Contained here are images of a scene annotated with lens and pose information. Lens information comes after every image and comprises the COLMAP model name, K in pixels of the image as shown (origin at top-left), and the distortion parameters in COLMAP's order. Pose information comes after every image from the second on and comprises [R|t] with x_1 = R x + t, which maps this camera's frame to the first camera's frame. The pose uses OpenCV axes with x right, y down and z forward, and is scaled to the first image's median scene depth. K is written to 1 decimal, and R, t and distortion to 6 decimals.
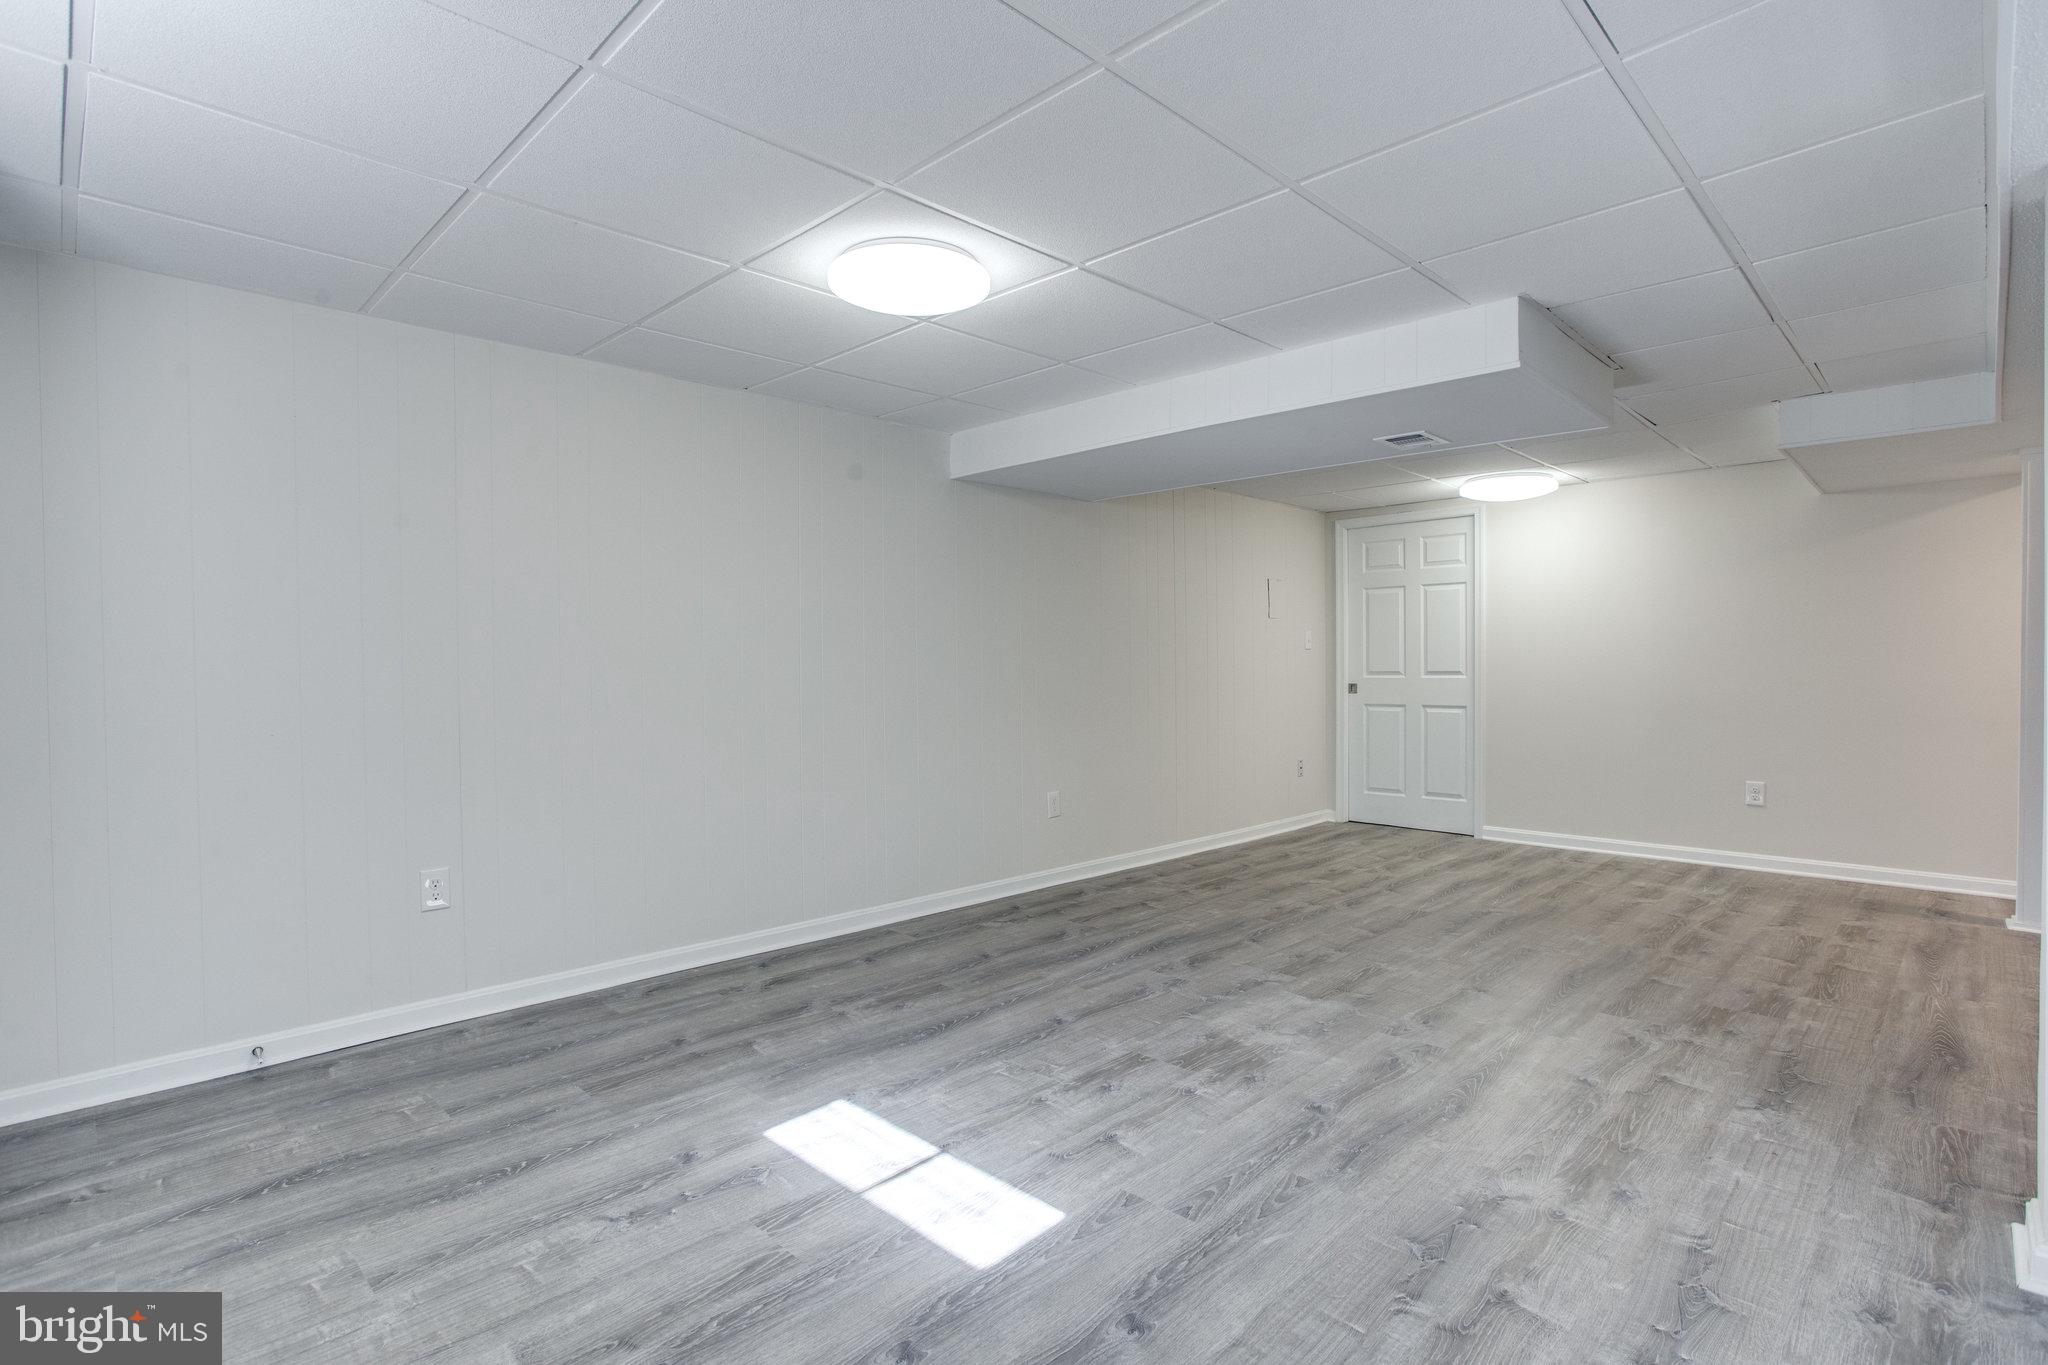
lens RADIAL K [[1005.1, 0, 1031.4], [0, 1005.1, 676.4], [0, 0, 1]] dist [-0.040352, 0.022778]
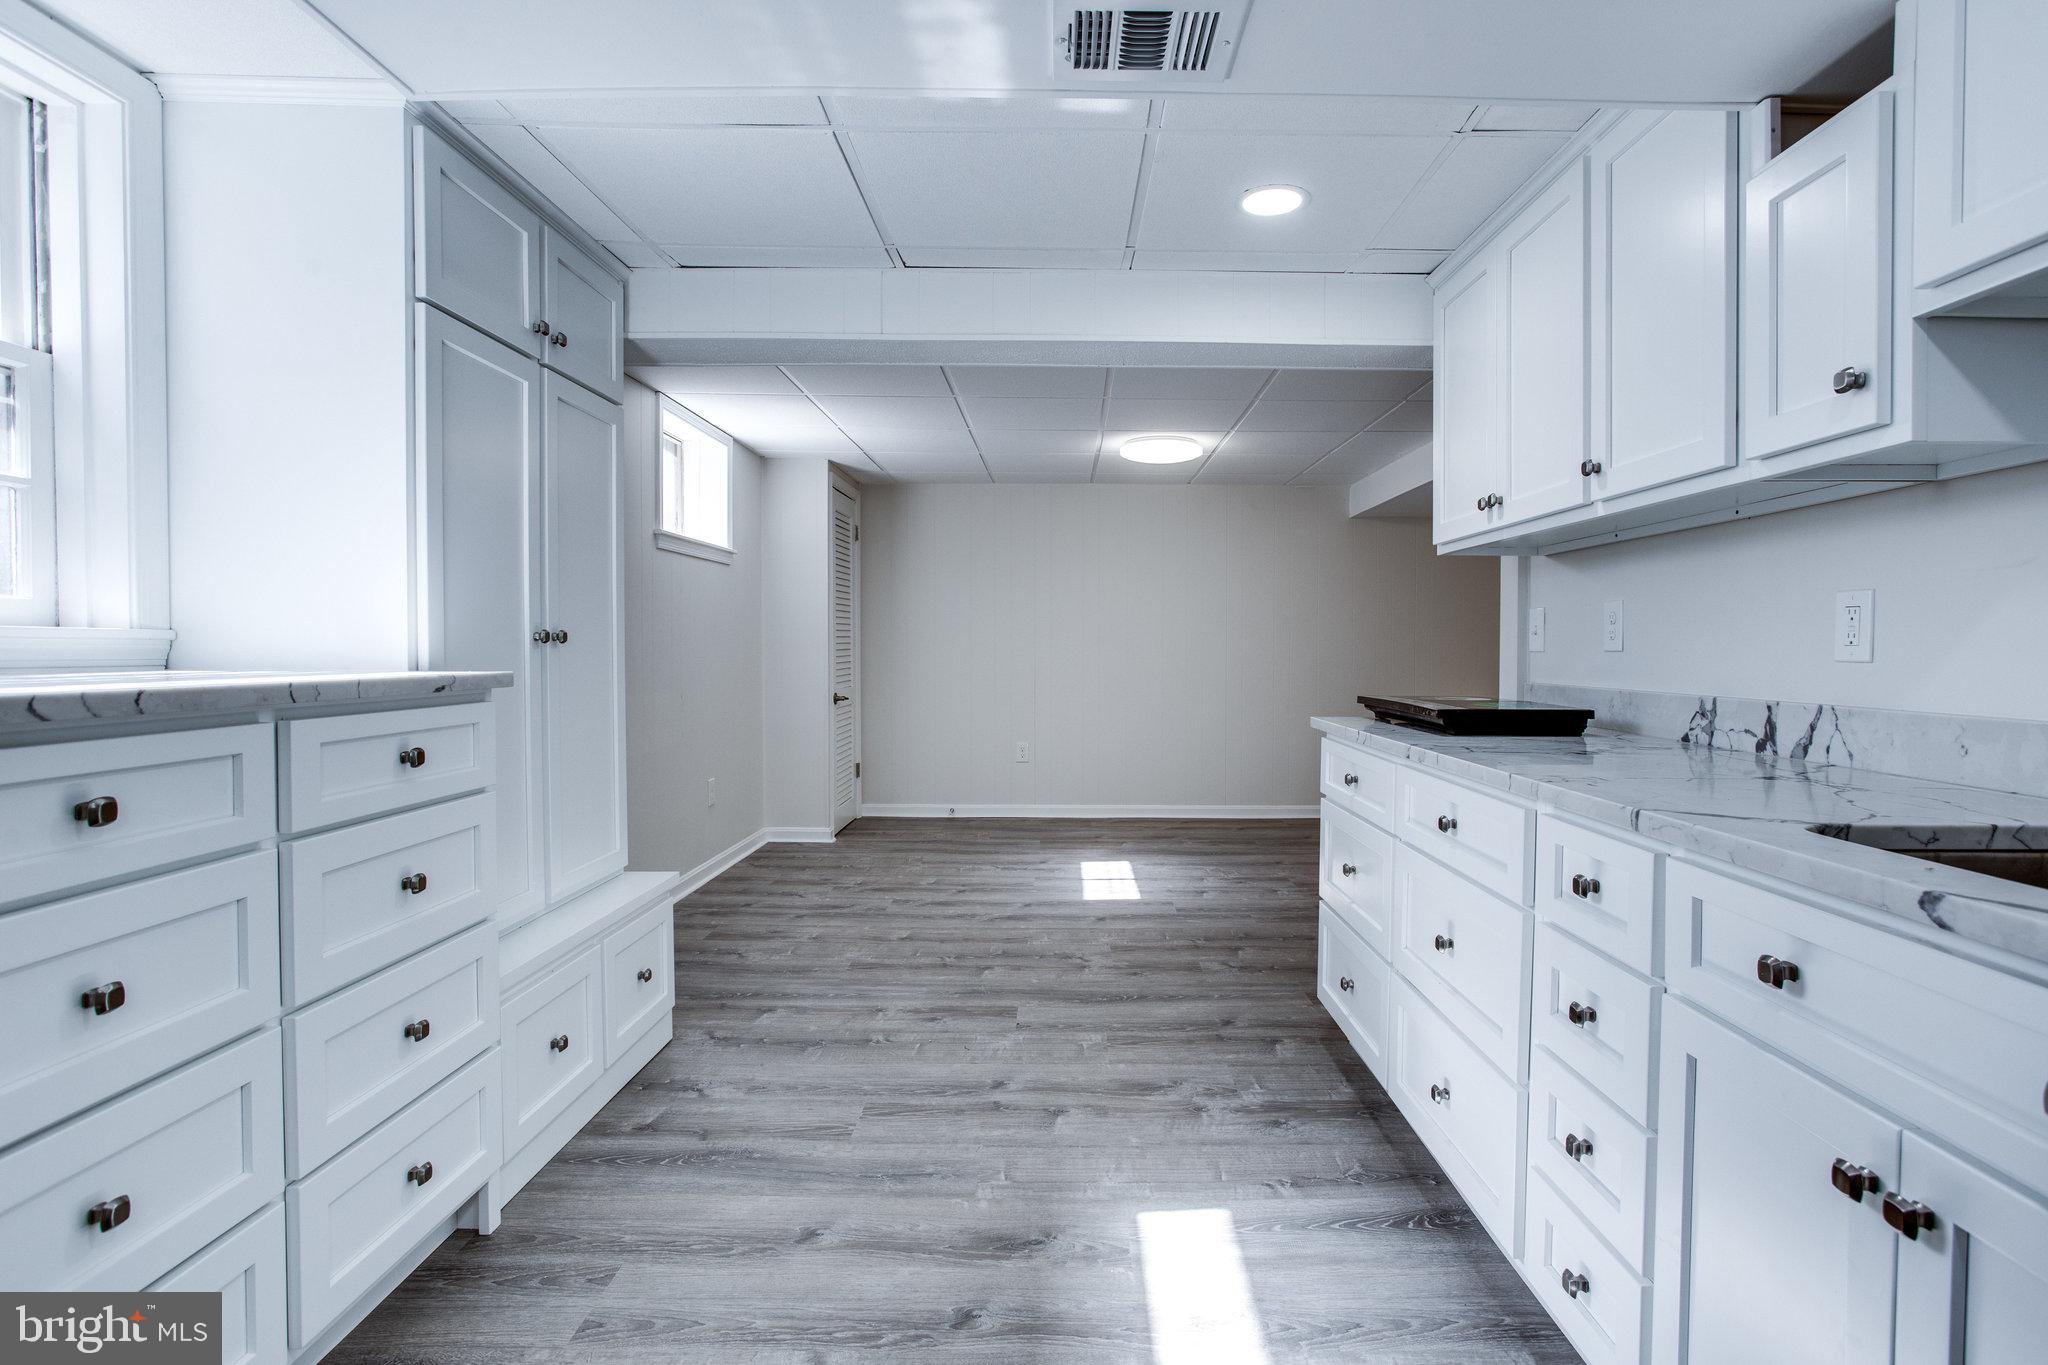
lens RADIAL K [[1041.9, 0, 1100.3], [0, 1041.9, 671.1], [0, 0, 1]] dist [-0.046969, 0.026469]
pose [[0.722284, 0.026913, -0.691073, 1.048657], [-0.014634, 0.999614, 0.023634, -0.011893], [0.691442, -0.006958, 0.722398, -0.480696]]
